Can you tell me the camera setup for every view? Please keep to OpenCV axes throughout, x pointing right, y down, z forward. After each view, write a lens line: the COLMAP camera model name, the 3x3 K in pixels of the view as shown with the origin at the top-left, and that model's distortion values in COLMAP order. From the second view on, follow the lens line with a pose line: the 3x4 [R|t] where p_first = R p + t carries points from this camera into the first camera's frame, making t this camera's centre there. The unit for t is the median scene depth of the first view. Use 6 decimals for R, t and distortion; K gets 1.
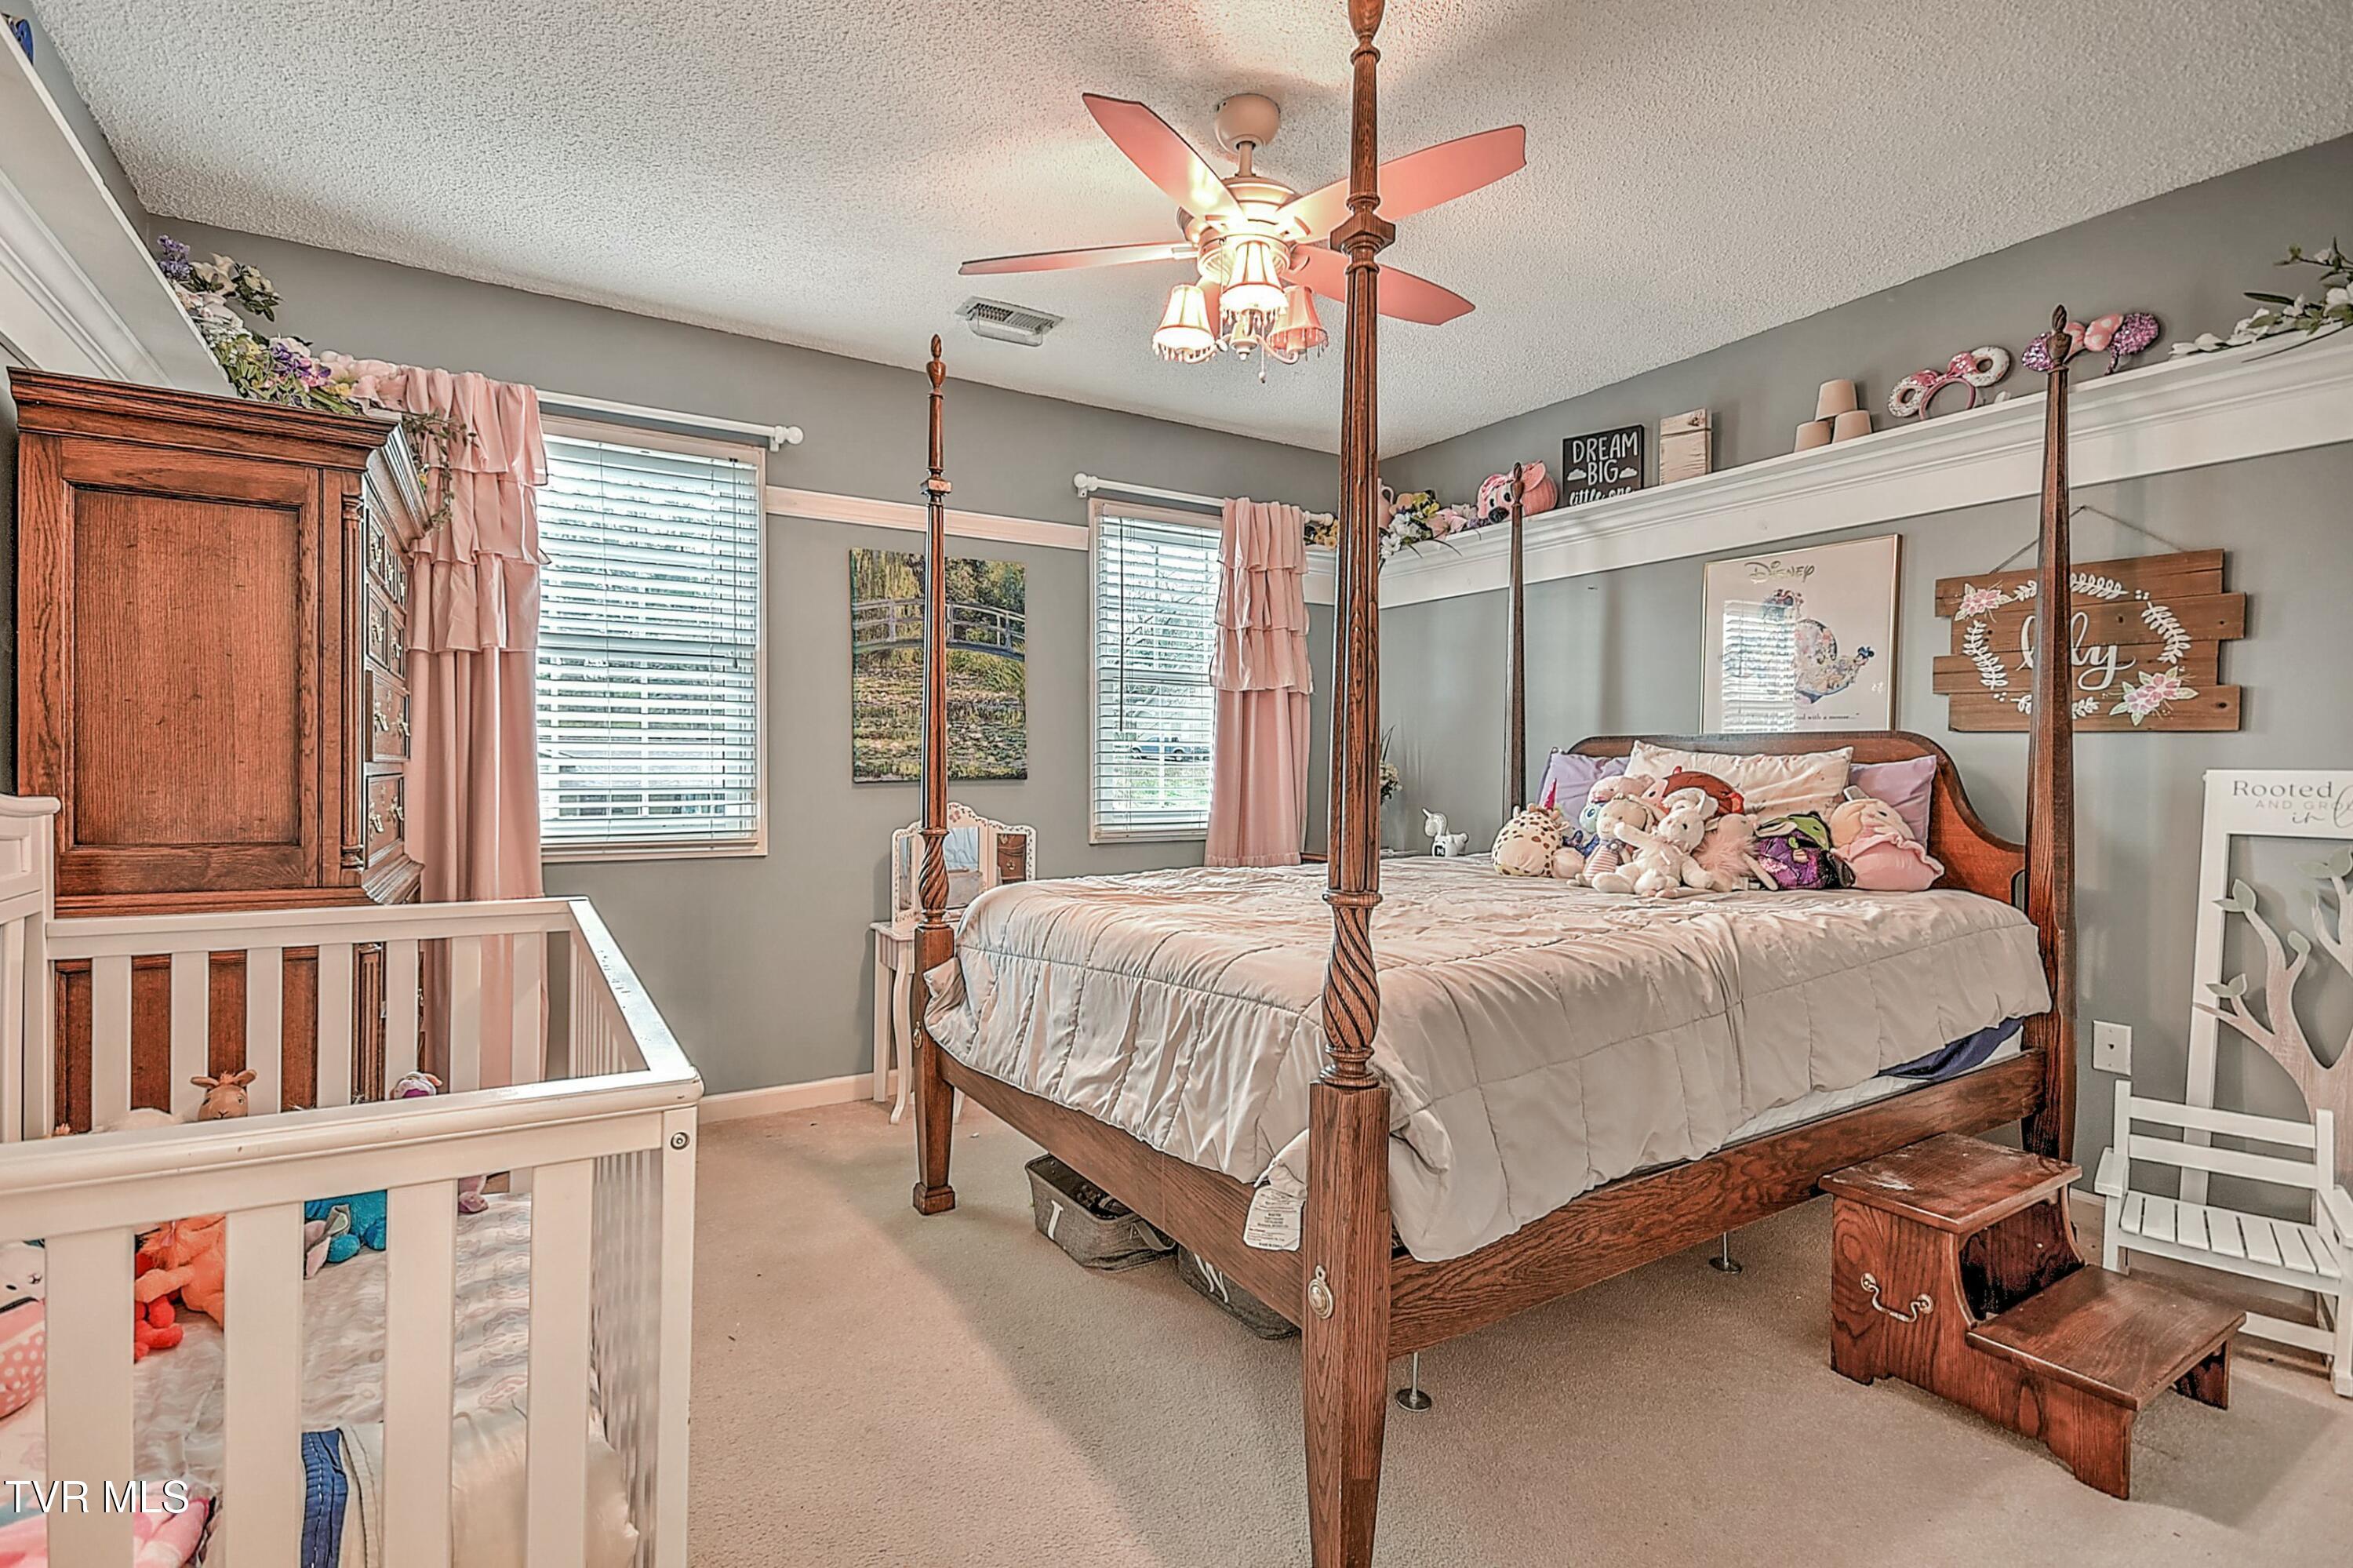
lens RADIAL K [[1080.9, 0, 1177.3], [0, 1080.9, 767.9], [0, 0, 1]] dist [0.024057, -0.007496]
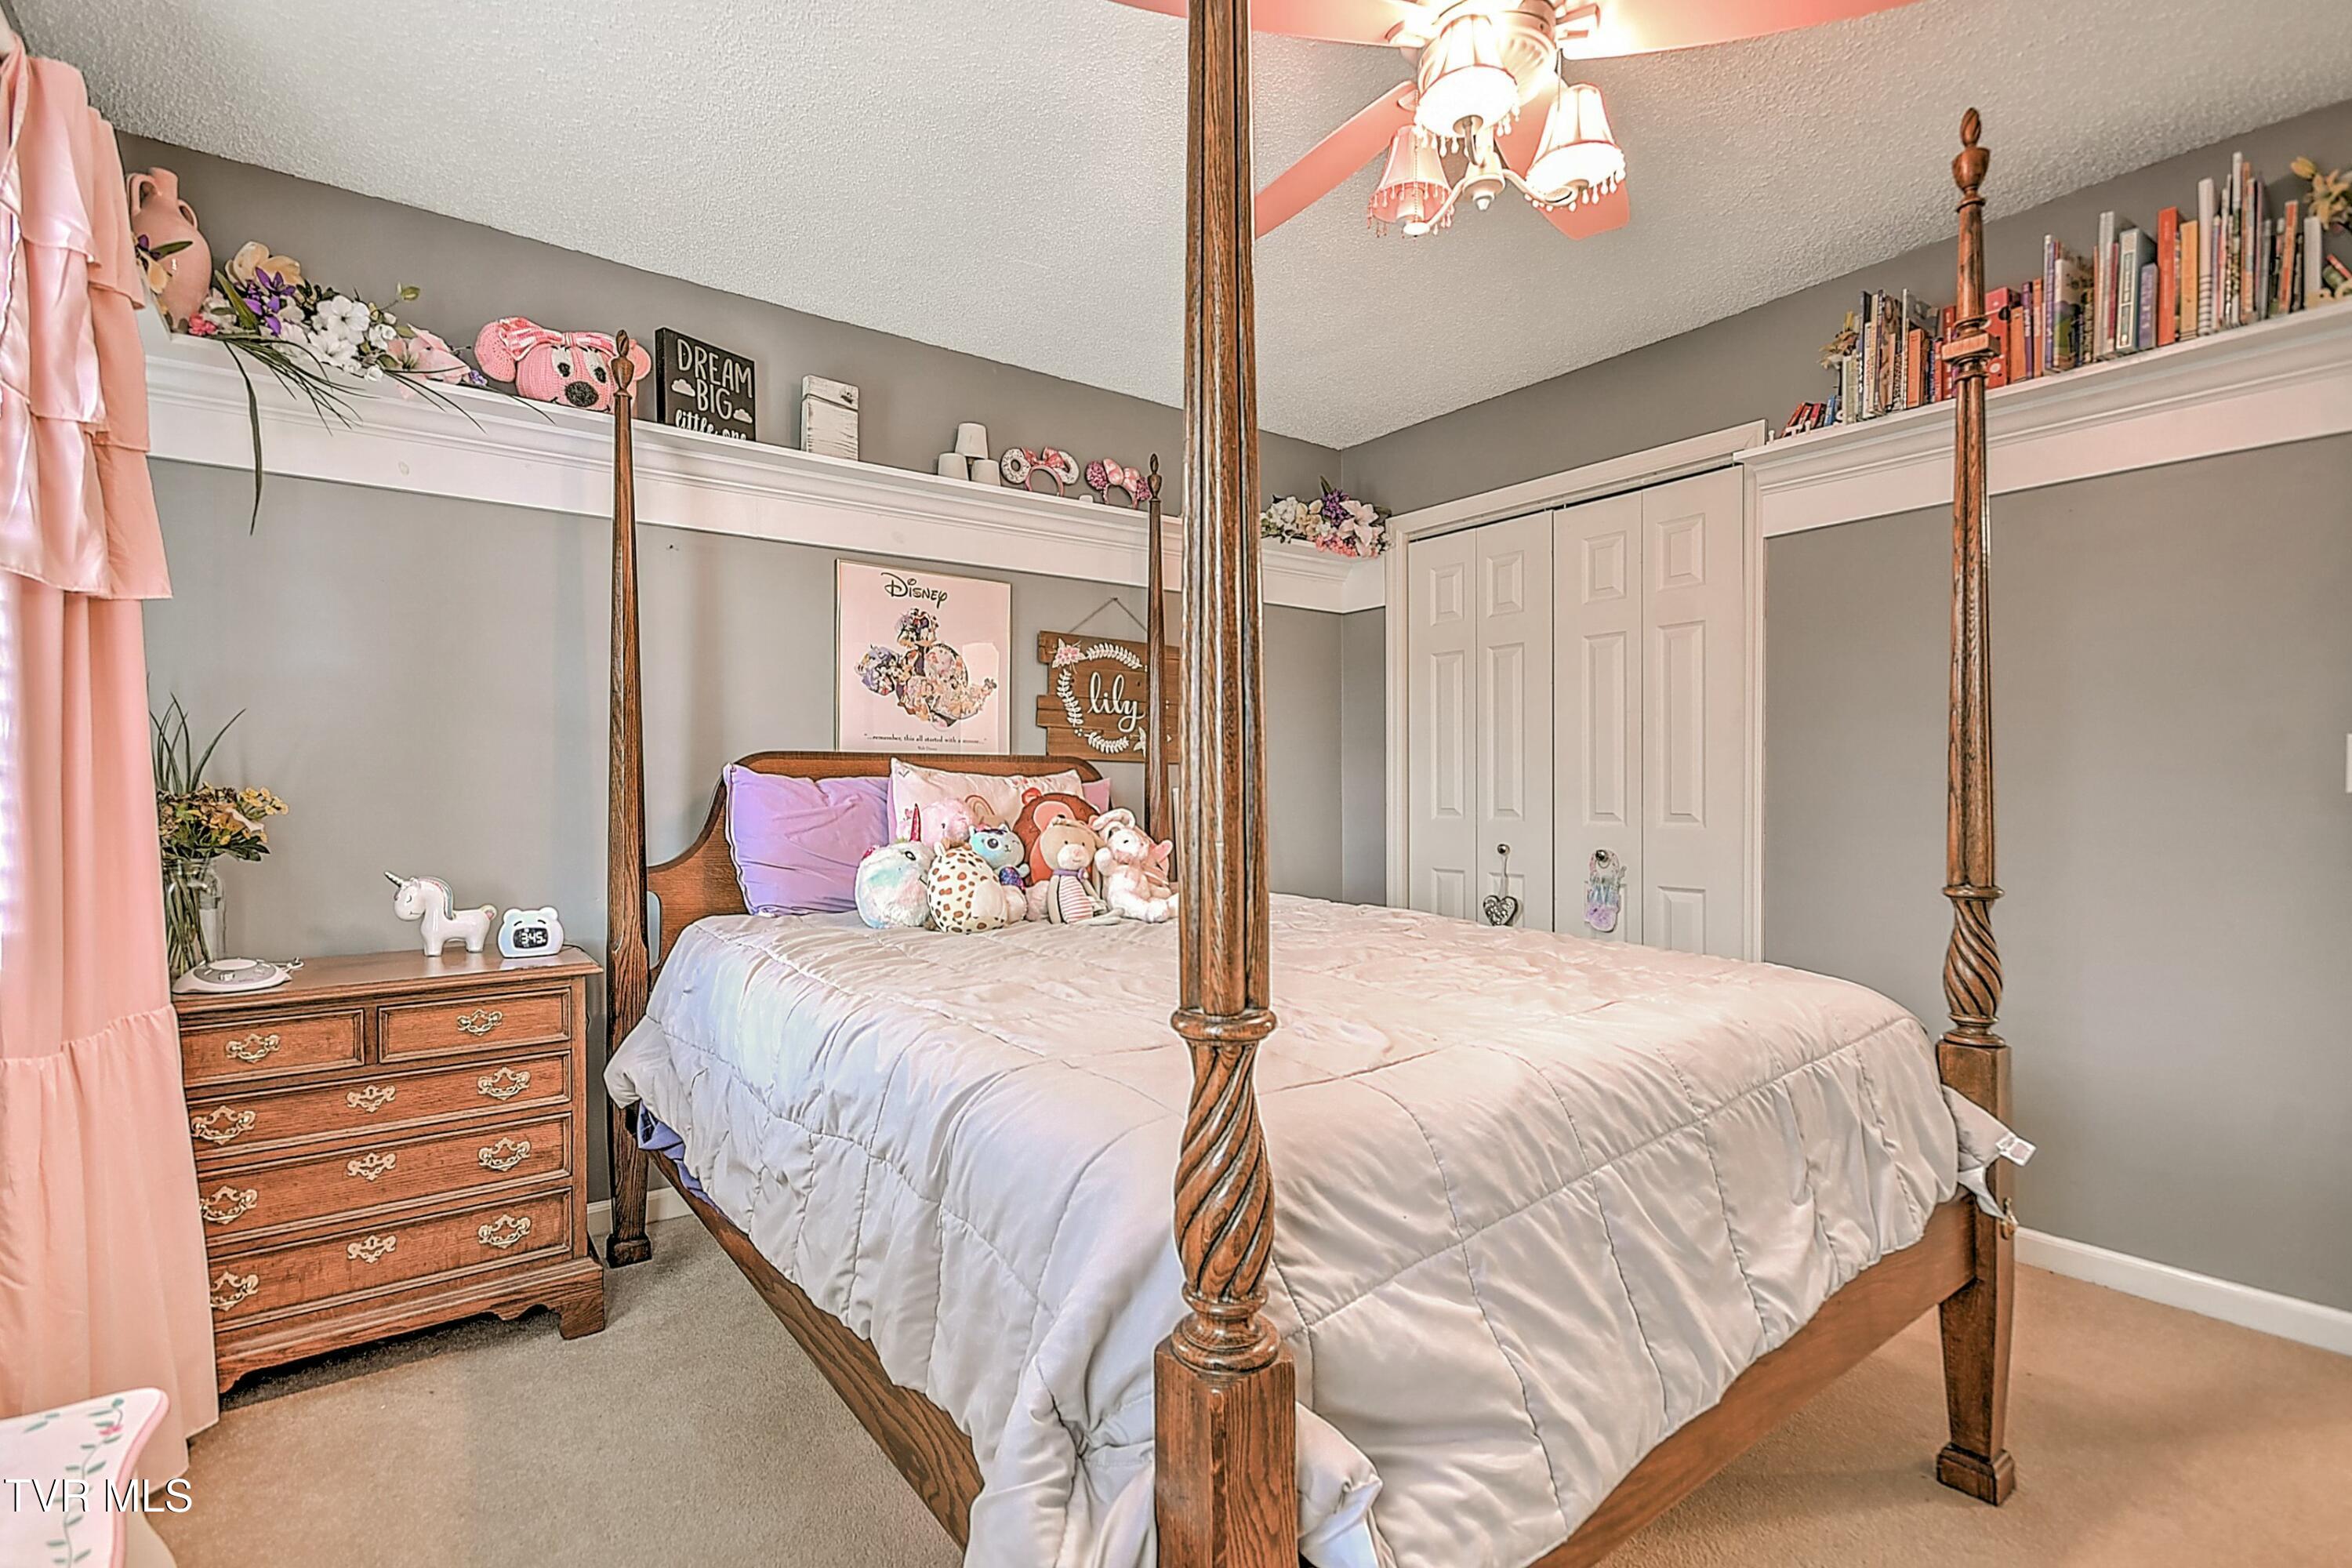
lens RADIAL K [[1055.1, 0, 1179.8], [0, 1055.1, 790.1], [0, 0, 1]] dist [0.010196, -0.001479]
pose [[-0.079044, -0.009294, 0.996828, -0.430486], [0.006816, 0.999928, 0.009864, -0.007540], [-0.996848, 0.007574, -0.078975, 0.861407]]
